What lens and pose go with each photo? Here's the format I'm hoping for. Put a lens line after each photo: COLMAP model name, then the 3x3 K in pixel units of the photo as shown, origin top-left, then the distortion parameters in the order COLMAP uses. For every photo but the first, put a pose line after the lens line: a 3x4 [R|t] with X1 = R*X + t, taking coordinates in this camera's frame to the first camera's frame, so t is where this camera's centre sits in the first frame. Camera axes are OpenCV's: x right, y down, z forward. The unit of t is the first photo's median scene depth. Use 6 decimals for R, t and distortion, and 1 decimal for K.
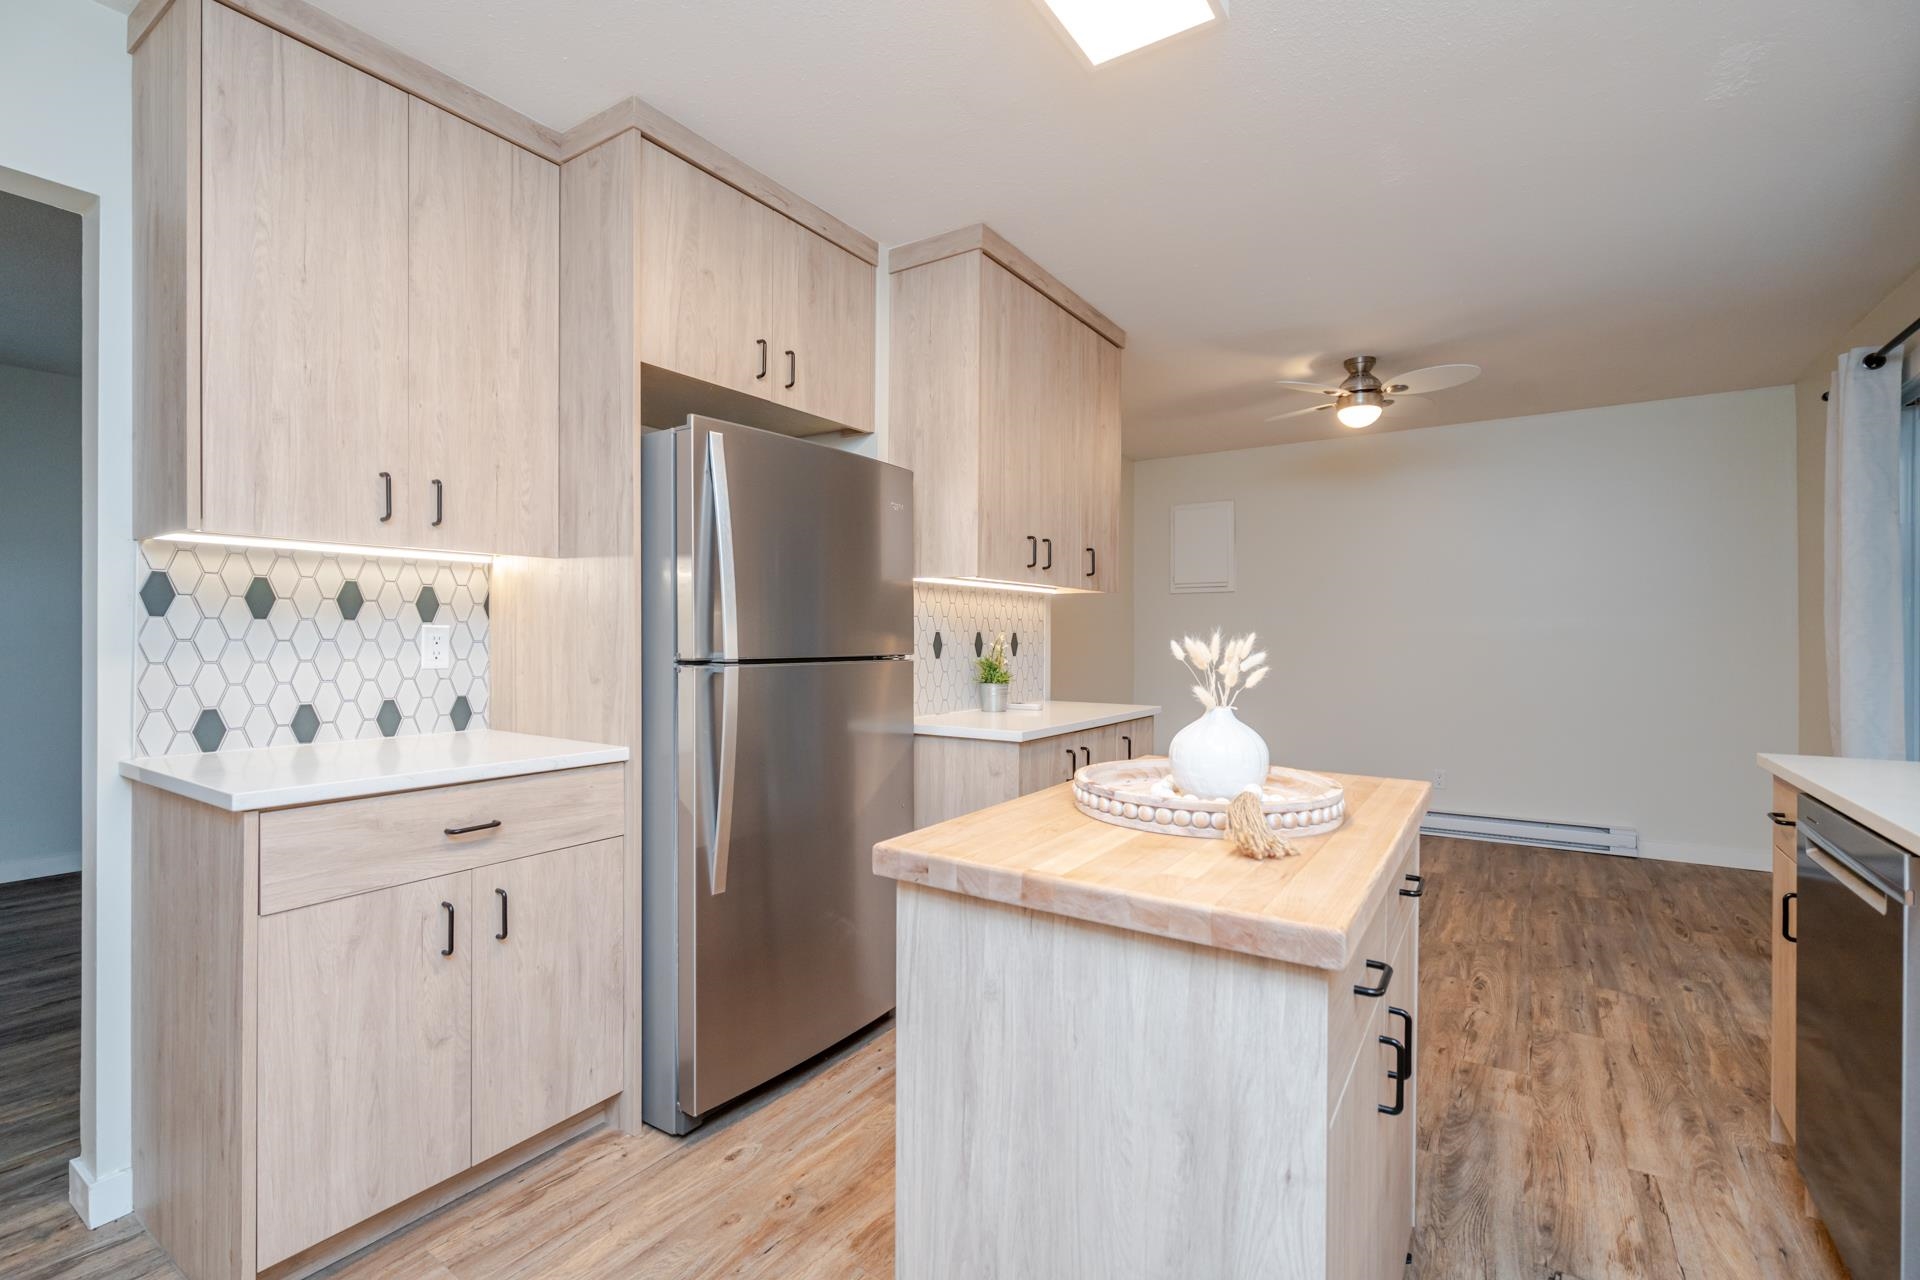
lens RADIAL K [[880.9, 0, 946.4], [0, 880.9, 635.1], [0, 0, 1]] dist [-0.009172, 0.002902]
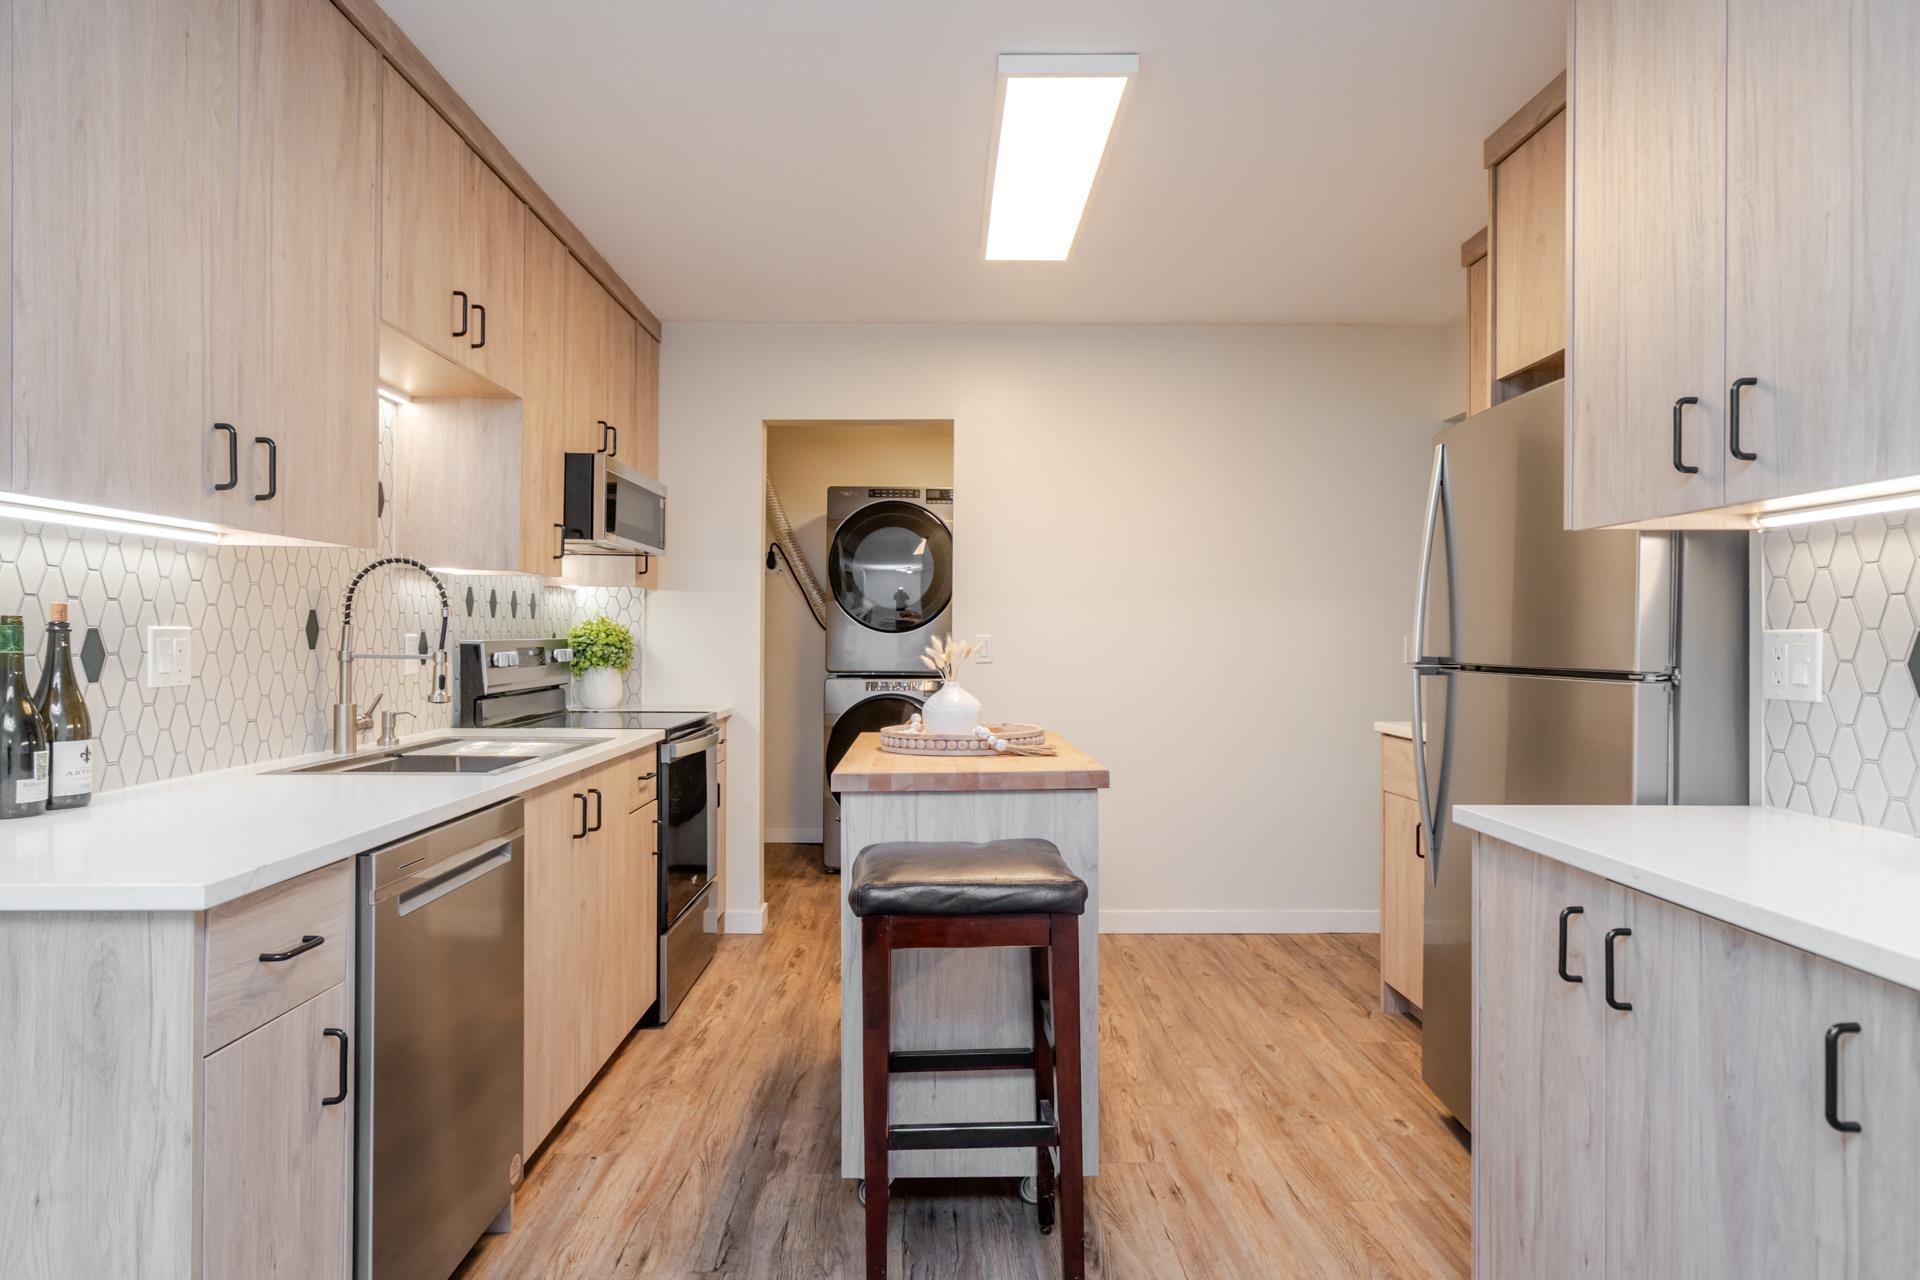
lens RADIAL K [[1115.7, 0, 952.6], [0, 1115.7, 638.3], [0, 0, 1]] dist [-0.000919, 0.003114]
pose [[-0.822759, -0.003591, -0.568379, 0.966345], [-0.002960, 0.999994, -0.002033, 0.002842], [0.568382, 0.000010, -0.822765, 1.769734]]
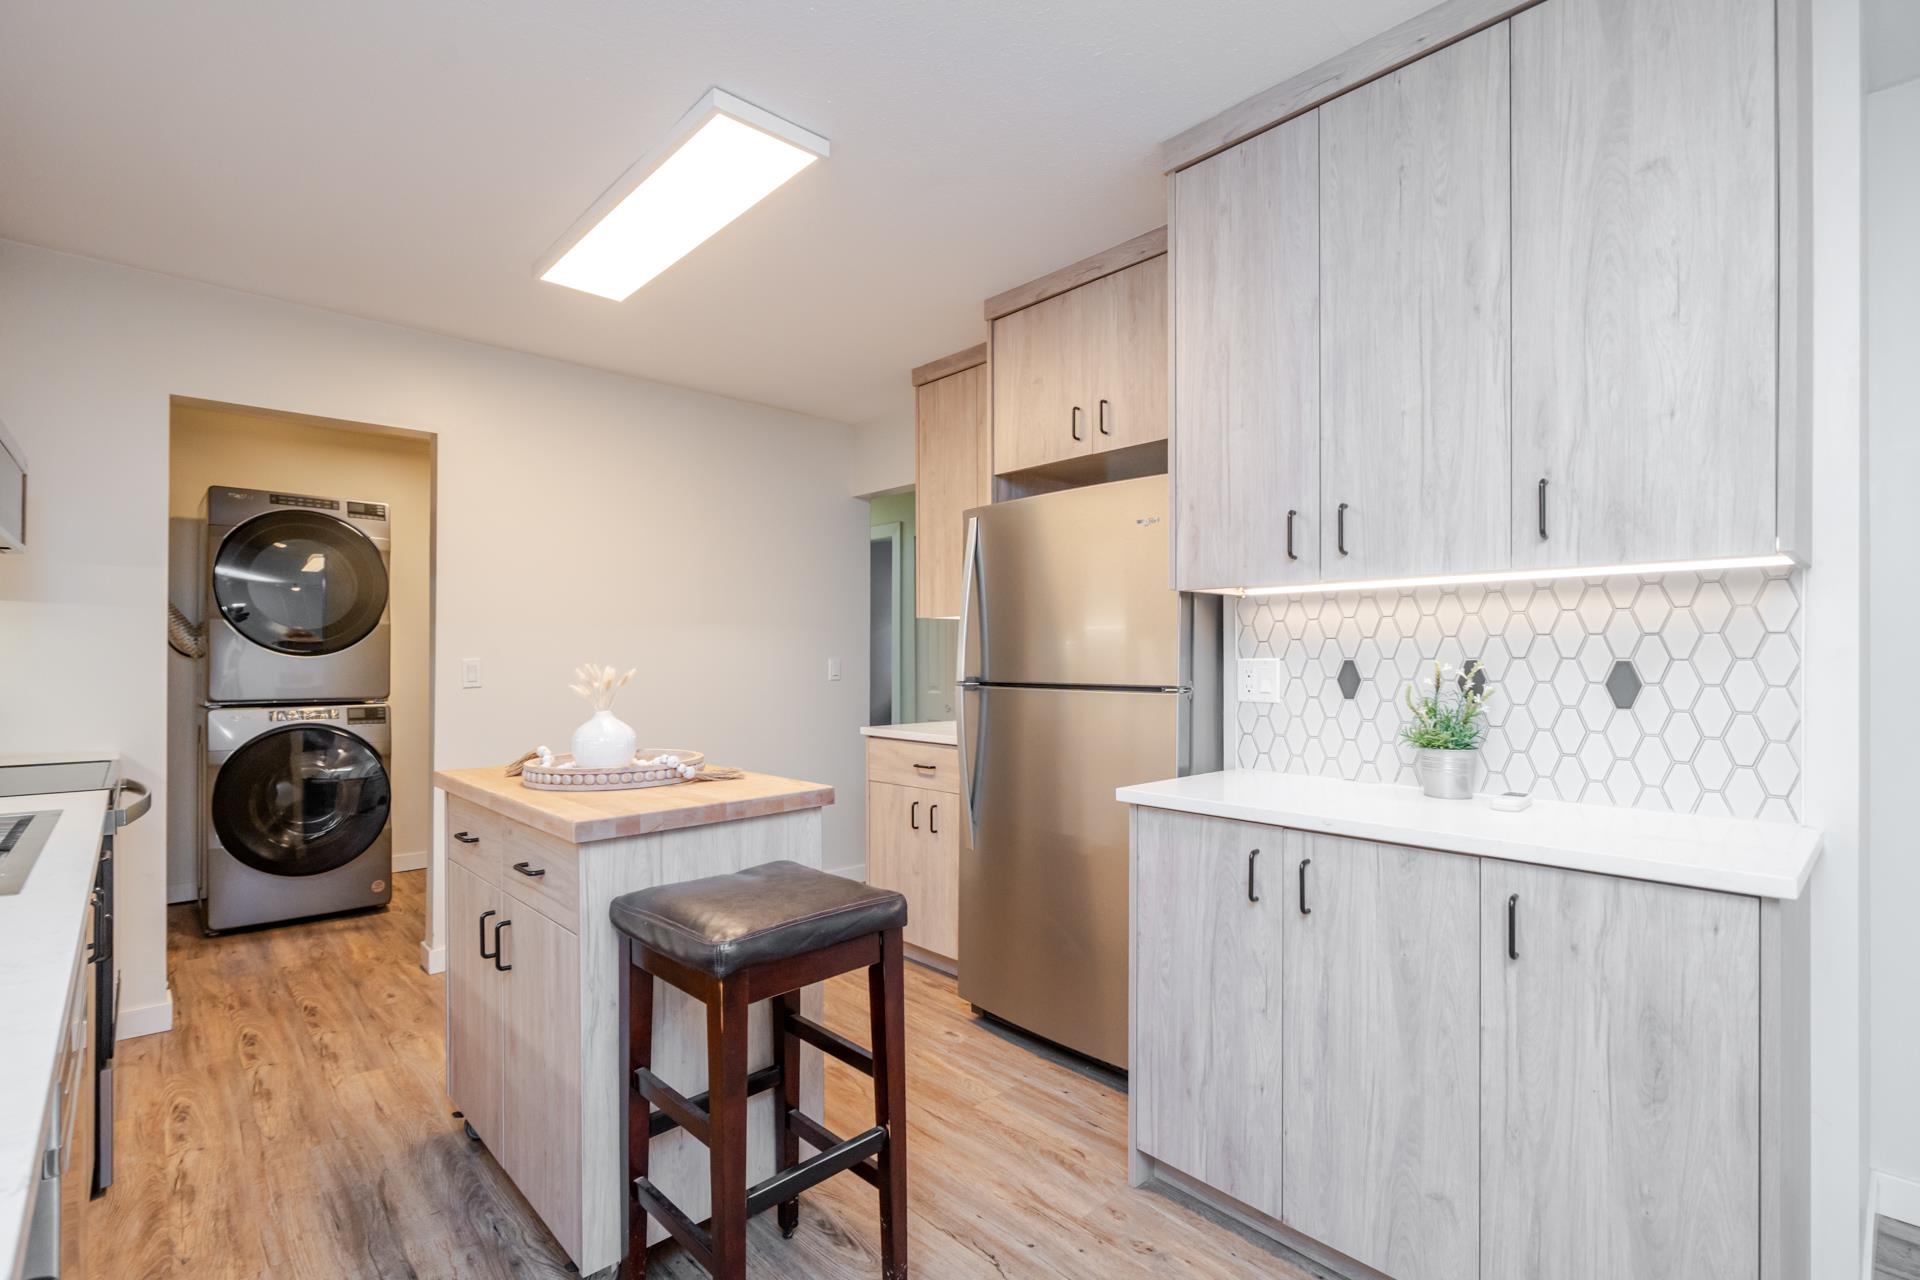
lens RADIAL K [[880.9, 0, 971.1], [0, 880.9, 656.3], [0, 0, 1]] dist [-0.009172, 0.002902]
pose [[-0.221333, -0.004086, -0.975190, 1.100416], [0.000556, 0.999991, -0.004316, -0.006126], [0.975198, -0.001498, -0.221328, 1.311563]]
